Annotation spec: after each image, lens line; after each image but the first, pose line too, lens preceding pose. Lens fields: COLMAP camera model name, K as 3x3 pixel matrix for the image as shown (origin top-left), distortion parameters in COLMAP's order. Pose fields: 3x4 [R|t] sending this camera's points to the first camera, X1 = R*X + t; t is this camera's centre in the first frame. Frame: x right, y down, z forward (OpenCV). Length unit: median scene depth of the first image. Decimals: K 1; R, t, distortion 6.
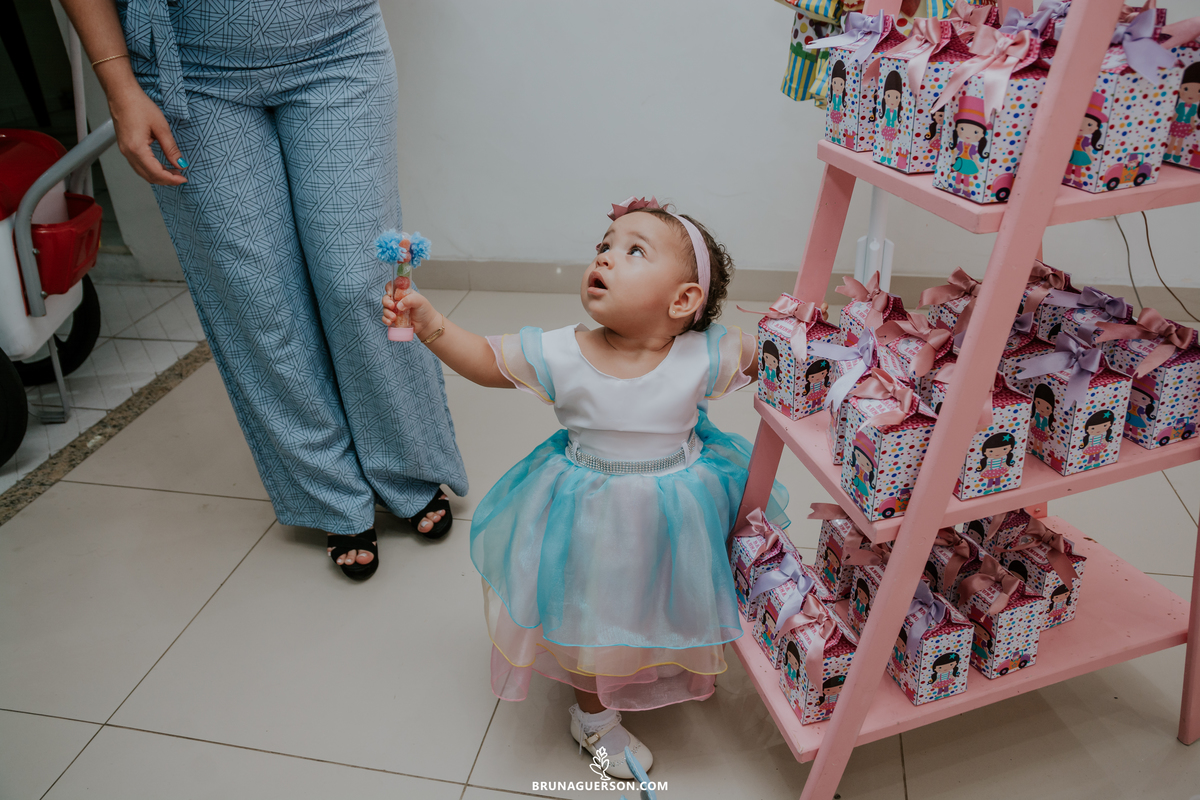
lens RADIAL K [[913.7, 0, 600.0], [0, 913.7, 400.0], [0, 0, 1]] dist [-0.132184, 0.124361]
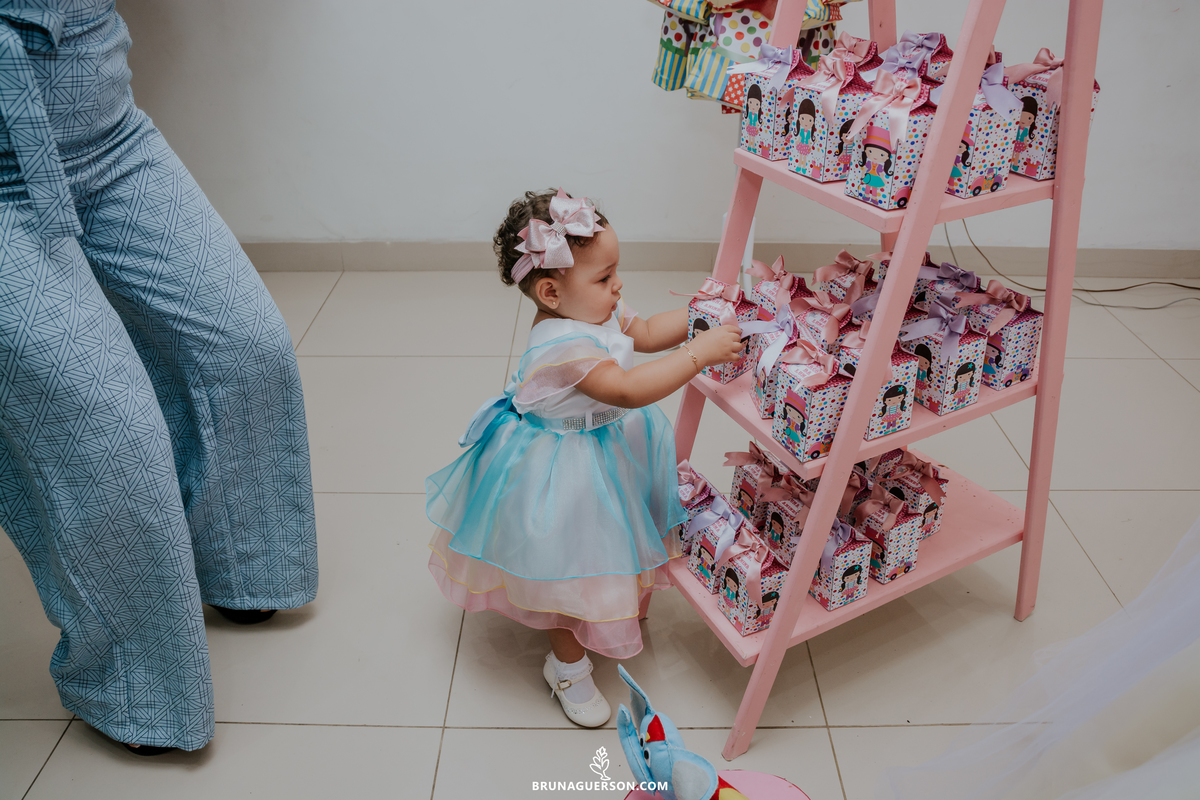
lens RADIAL K [[913.7, 0, 600.0], [0, 913.7, 400.0], [0, 0, 1]] dist [-0.132184, 0.124361]
pose [[0.979888, -0.064950, 0.188681, -0.193573], [0.057084, 0.997270, 0.046835, -0.024791], [-0.191208, -0.035123, 0.980921, -0.163141]]
